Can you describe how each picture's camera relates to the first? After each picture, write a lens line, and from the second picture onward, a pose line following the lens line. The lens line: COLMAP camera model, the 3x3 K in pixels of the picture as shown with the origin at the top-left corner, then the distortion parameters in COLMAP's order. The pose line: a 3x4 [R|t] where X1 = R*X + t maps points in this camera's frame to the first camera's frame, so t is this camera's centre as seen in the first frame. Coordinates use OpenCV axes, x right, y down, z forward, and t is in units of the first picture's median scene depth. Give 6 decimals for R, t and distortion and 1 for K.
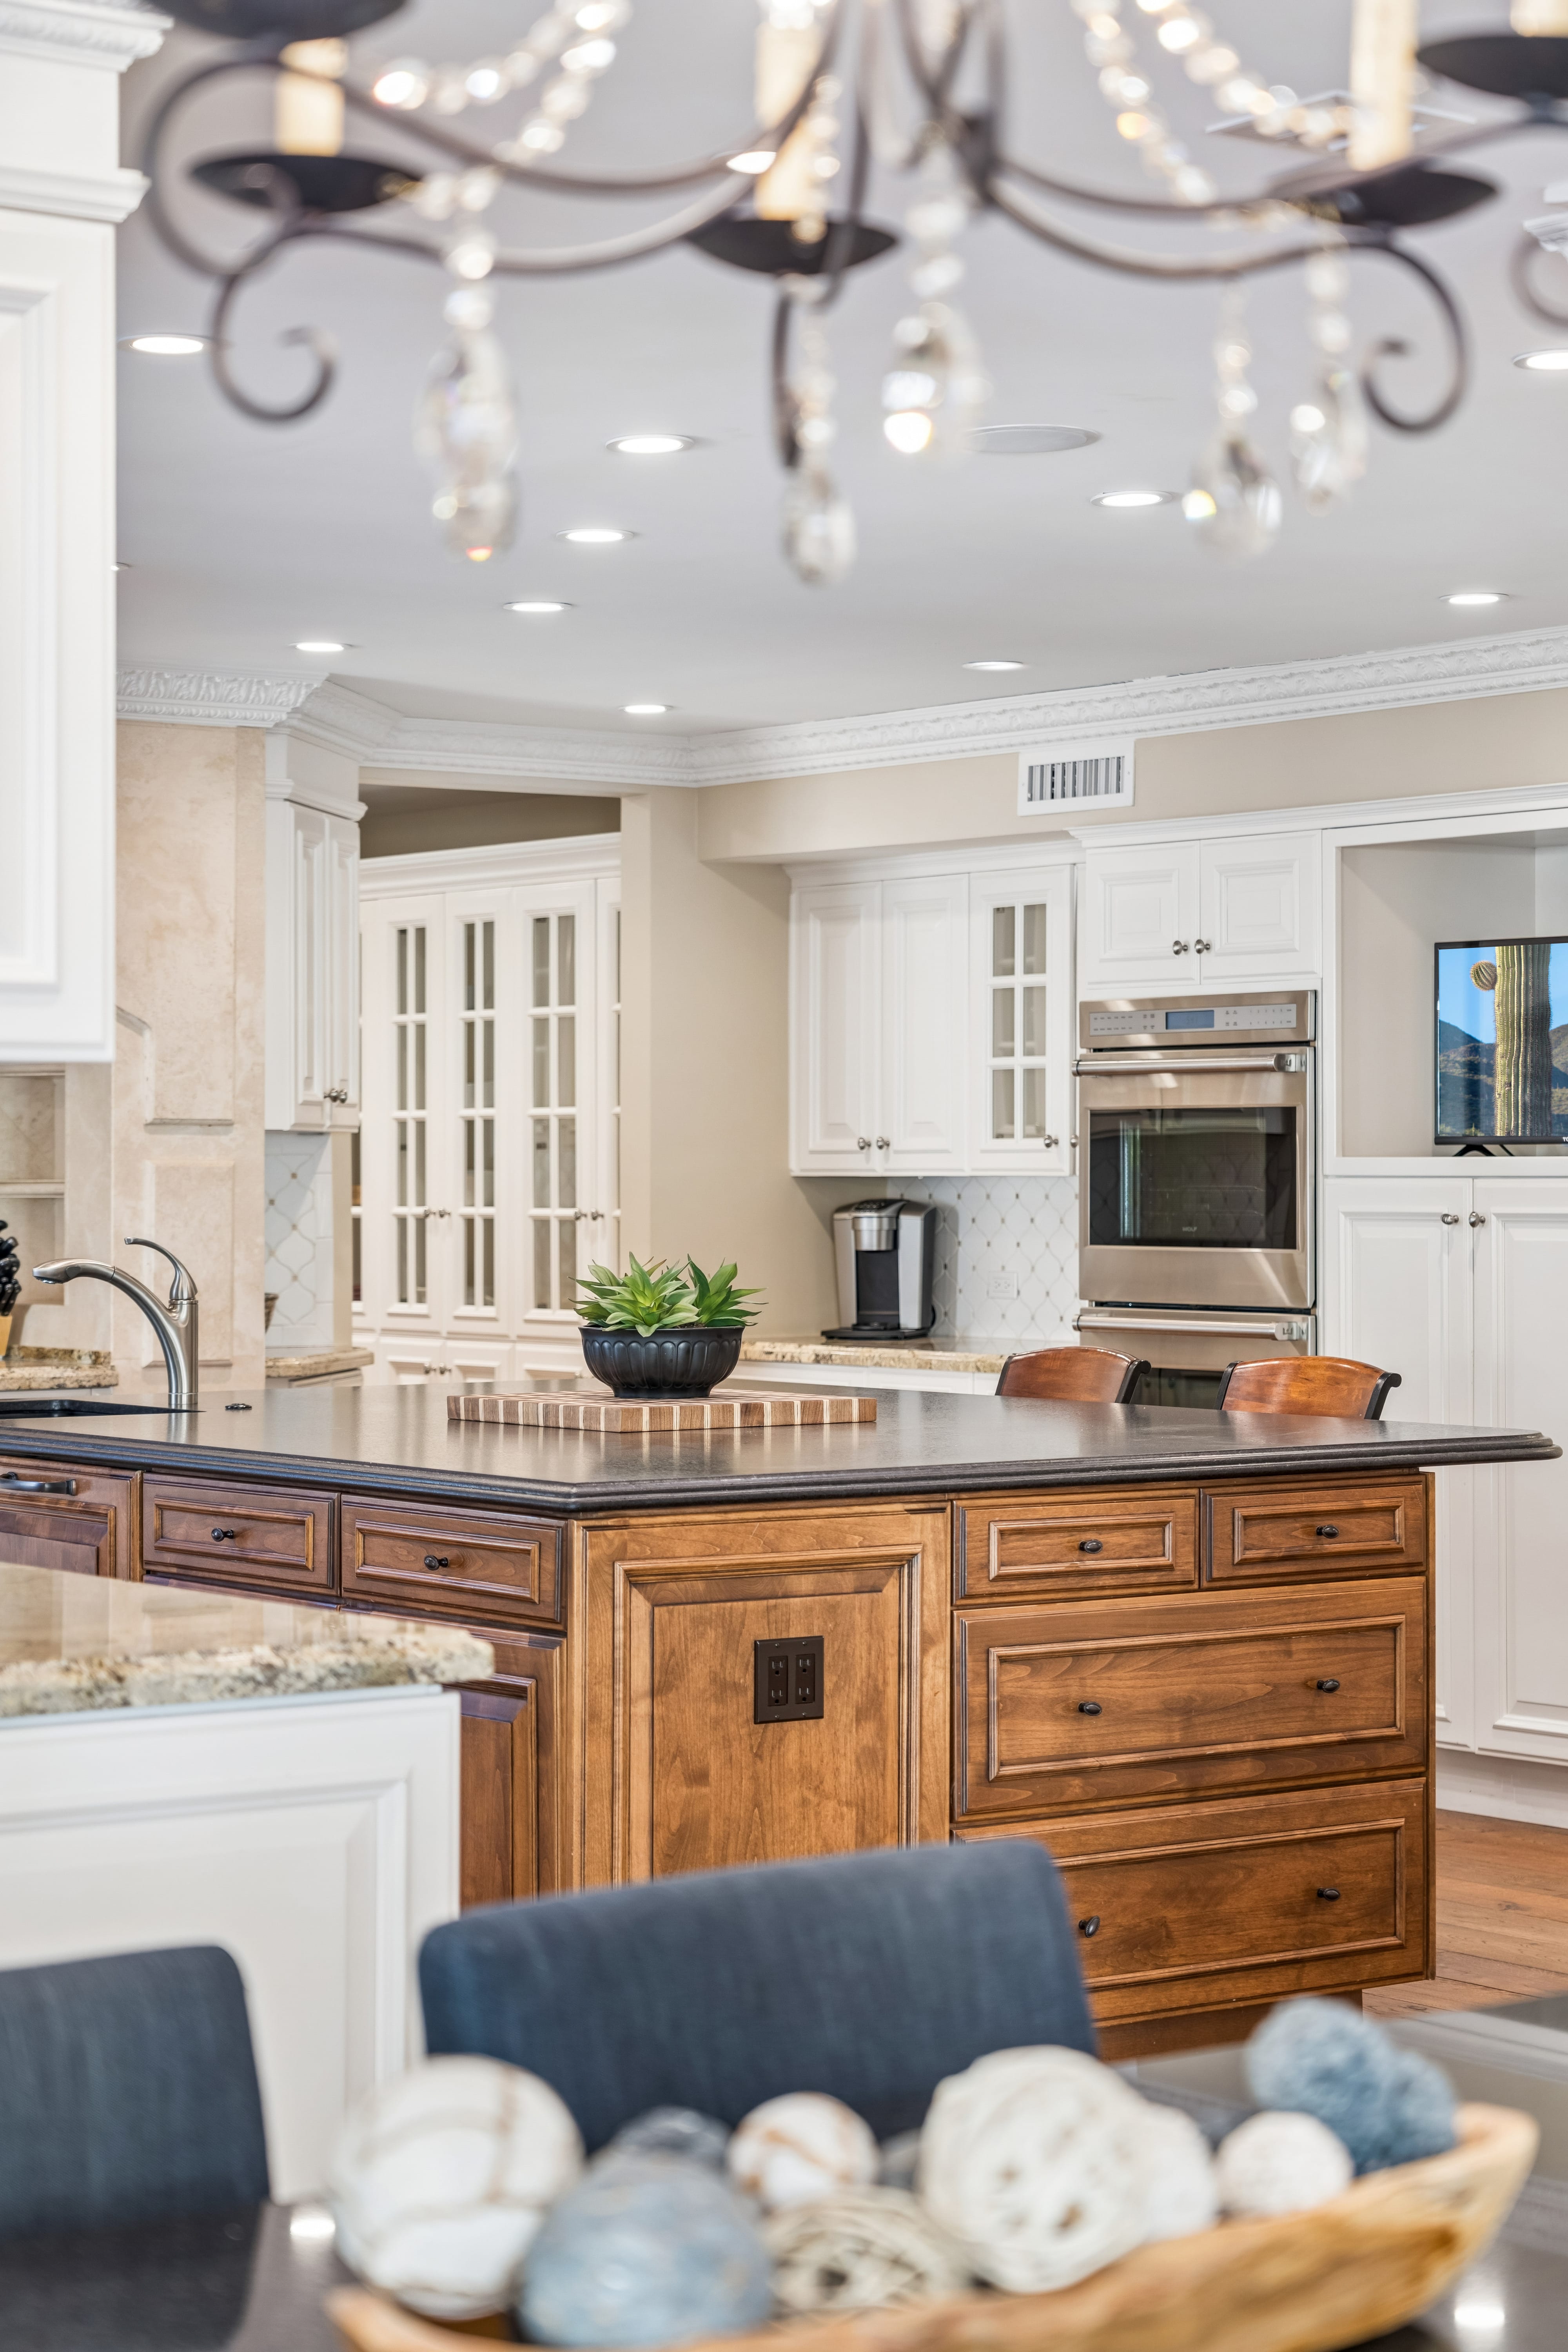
lens RADIAL K [[4524.9, 0, 847.3], [0, 4524.9, 1171.7], [0, 0, 1]] dist [0.030301, 0.021157]
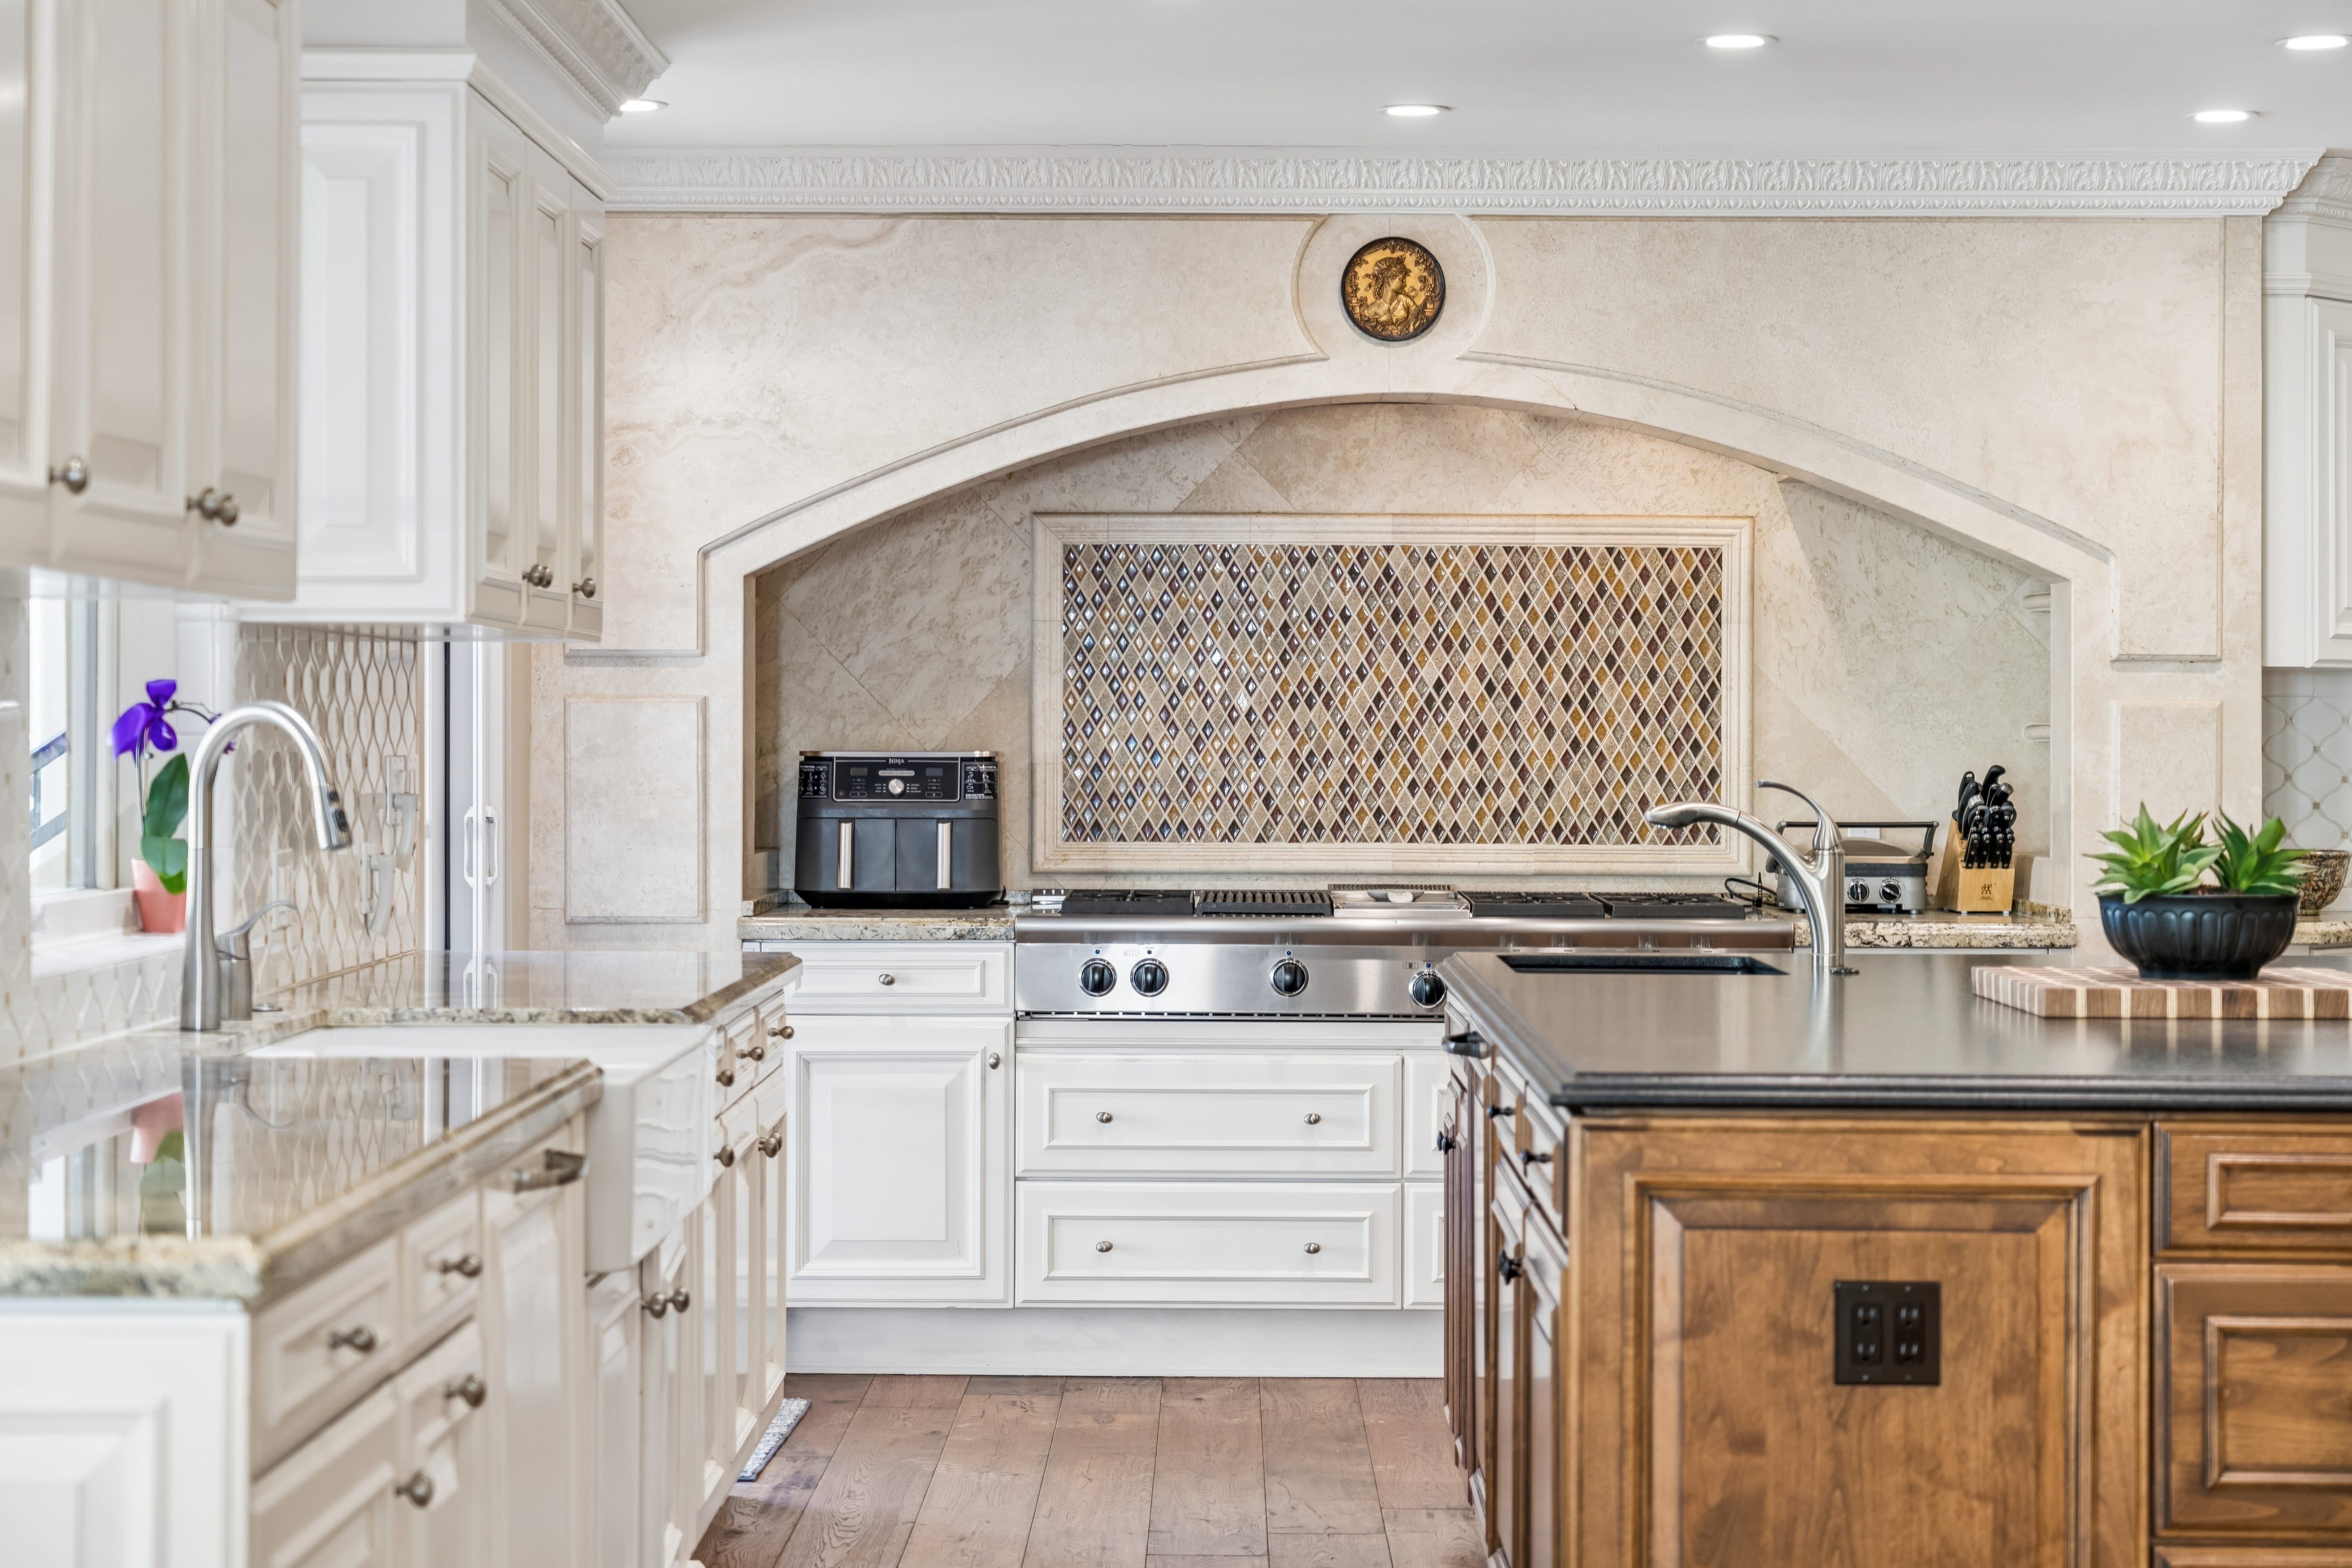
lens RADIAL K [[4254.9, 0, 1173.9], [0, 4254.9, 738.1], [0, 0, 1]] dist [0.004059, 0.231338]
pose [[0.792990, 0.003811, -0.609222, 0.331856], [-0.003053, 0.999993, 0.002282, 0.005628], [0.609227, 0.000050, 0.792996, 0.315369]]
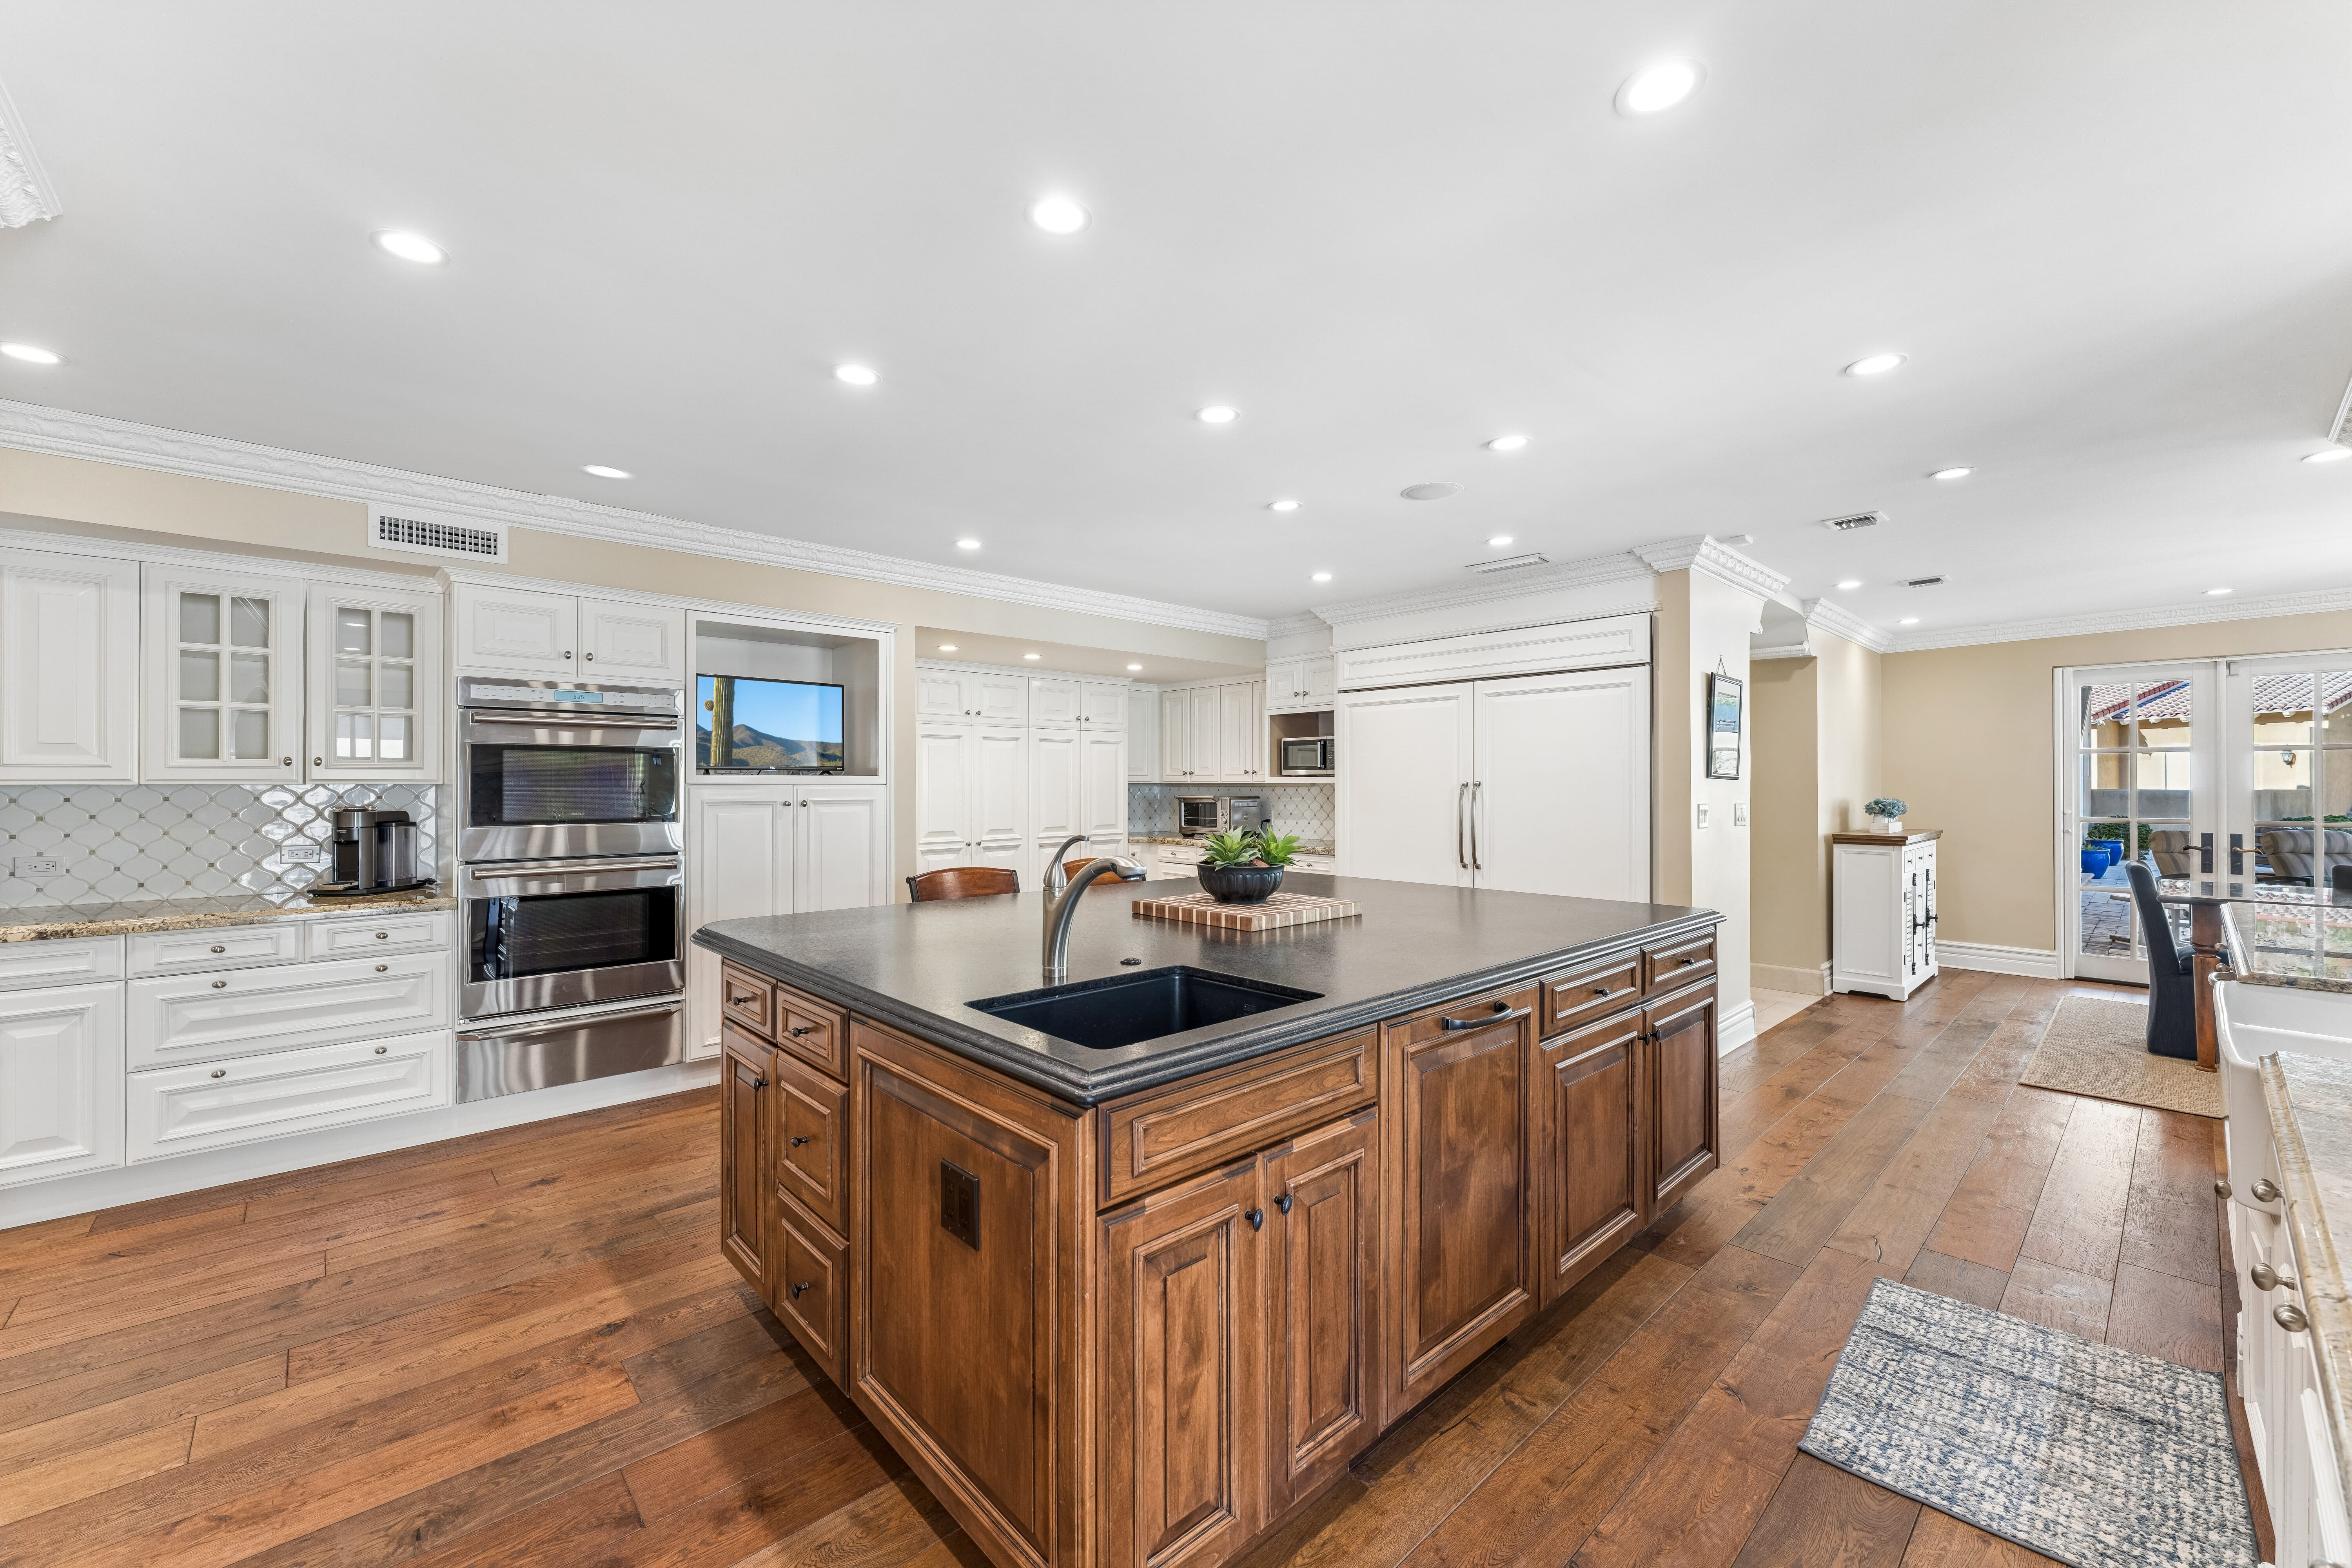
lens RADIAL K [[937.0, 0, 1176.4], [0, 937.0, 781.8], [0, 0, 1]] dist [-0.001062, -0.000219]
pose [[-0.096067, 0.003199, 0.995370, -0.489253], [0.000484, 0.999995, -0.003167, 0.001851], [-0.995375, 0.000177, -0.096068, 1.244389]]
